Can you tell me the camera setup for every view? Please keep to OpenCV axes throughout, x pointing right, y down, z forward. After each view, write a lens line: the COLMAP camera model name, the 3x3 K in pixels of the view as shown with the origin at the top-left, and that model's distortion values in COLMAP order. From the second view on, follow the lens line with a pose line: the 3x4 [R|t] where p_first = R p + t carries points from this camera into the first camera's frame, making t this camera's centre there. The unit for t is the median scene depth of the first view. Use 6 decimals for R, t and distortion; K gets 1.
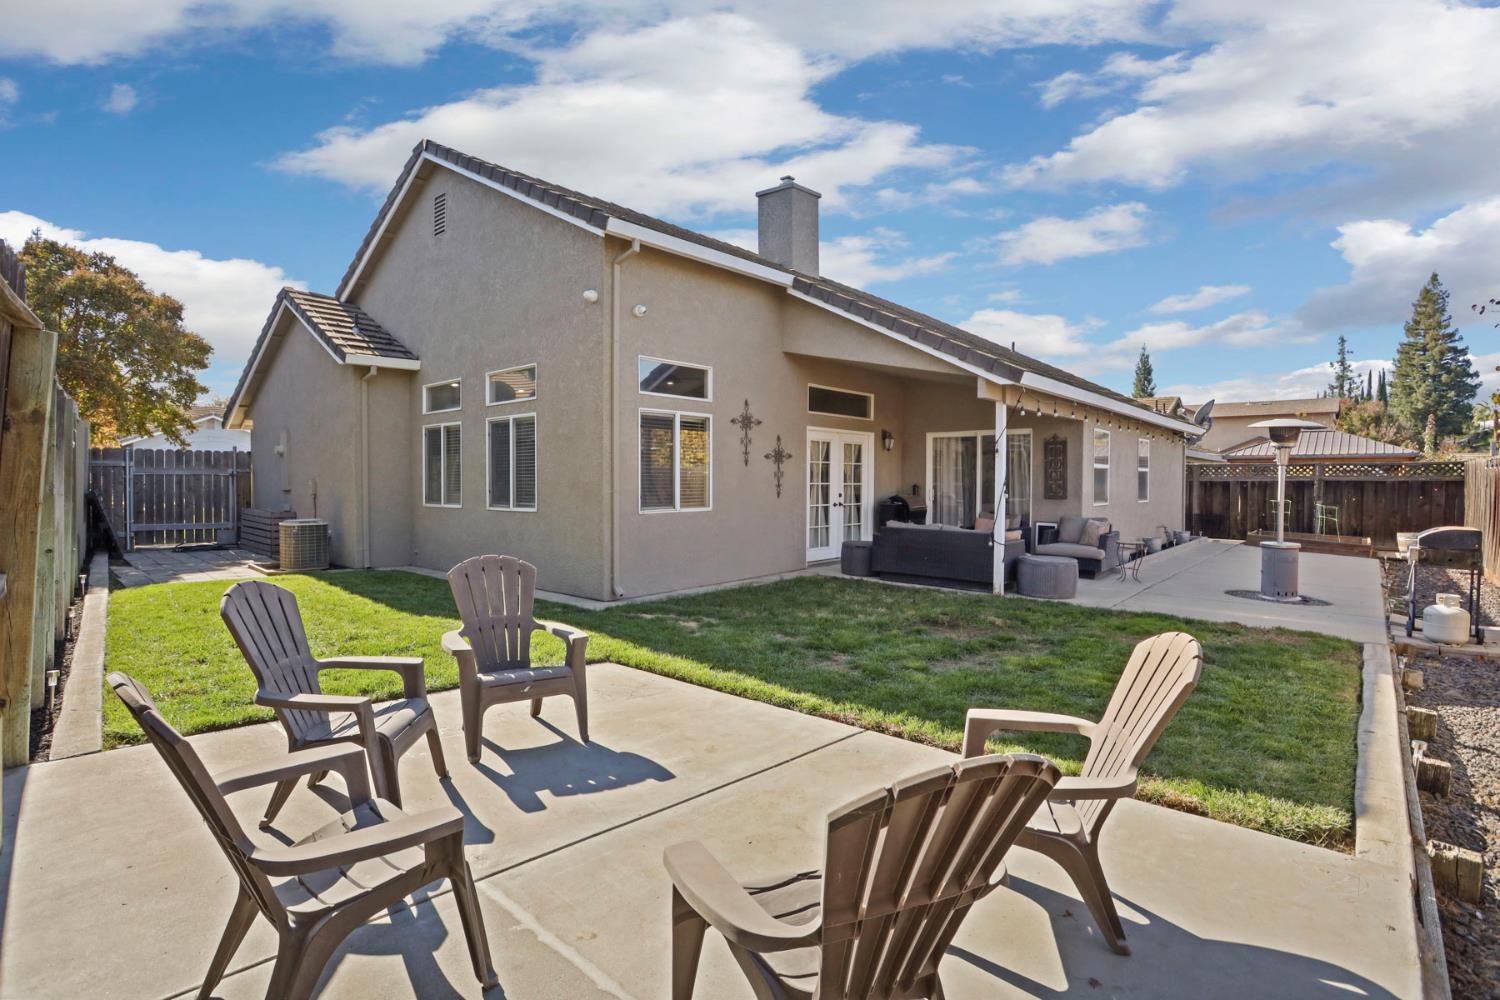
lens RADIAL K [[768.6, 0, 750.0], [0, 768.6, 500.0], [0, 0, 1]] dist [-0.001060, -0.000319]
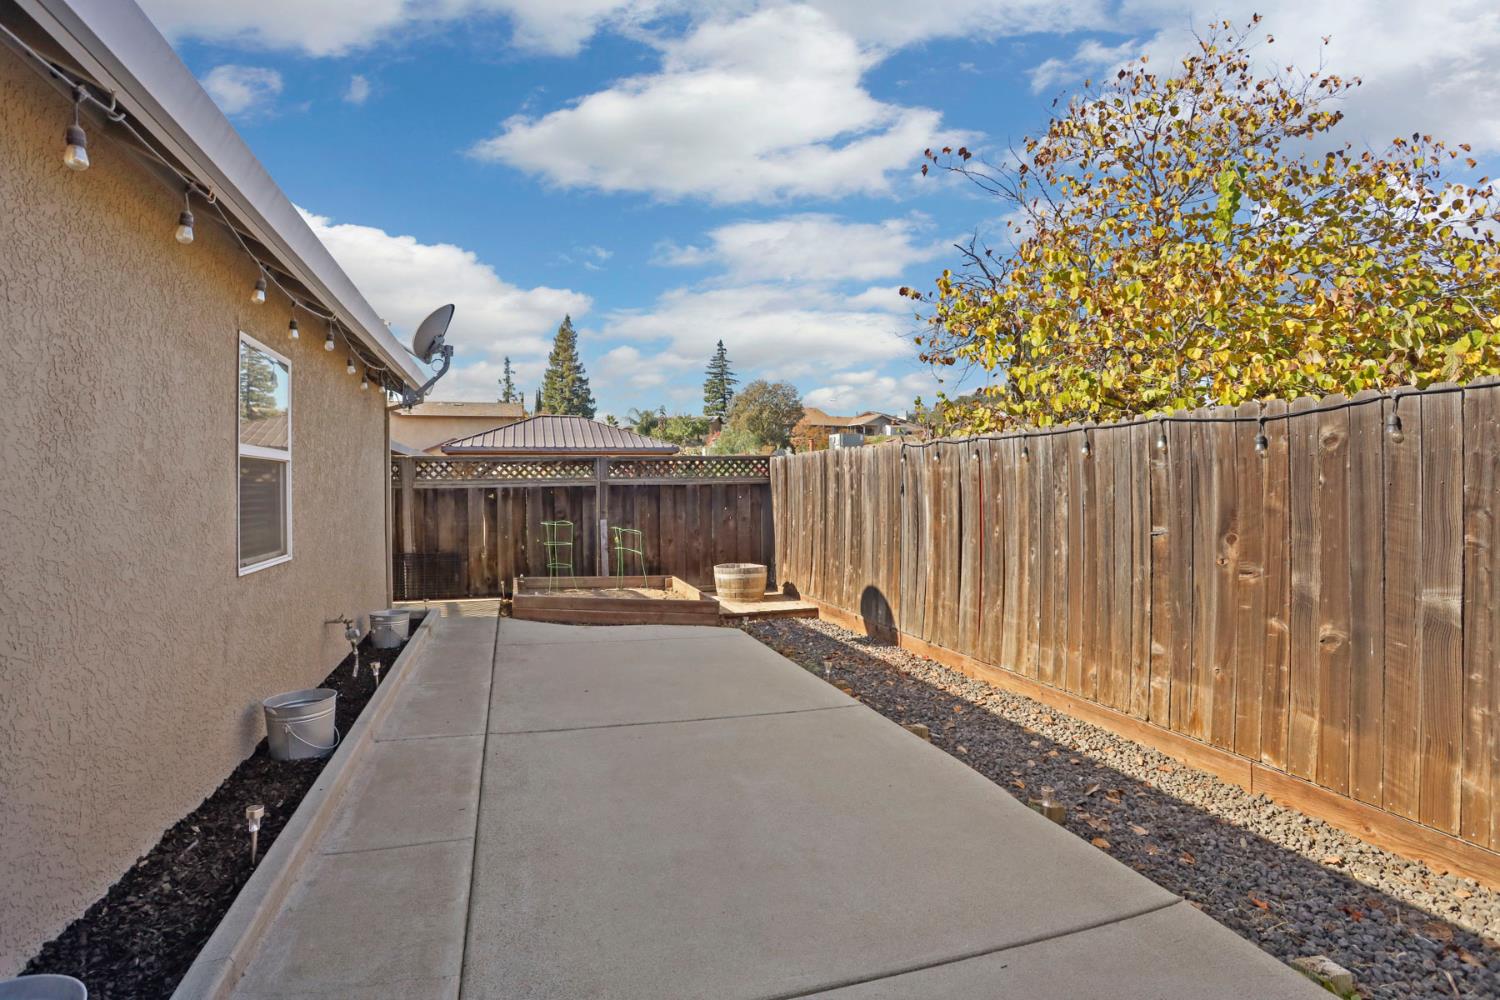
lens RADIAL K [[768.6, 0, 750.0], [0, 768.6, 500.0], [0, 0, 1]] dist [-0.001060, -0.000319]
pose [[0.569001, -0.026493, 0.821910, 0.295309], [0.031553, 0.999448, 0.010372, -0.015217], [-0.821732, 0.020032, 0.569523, 0.530776]]
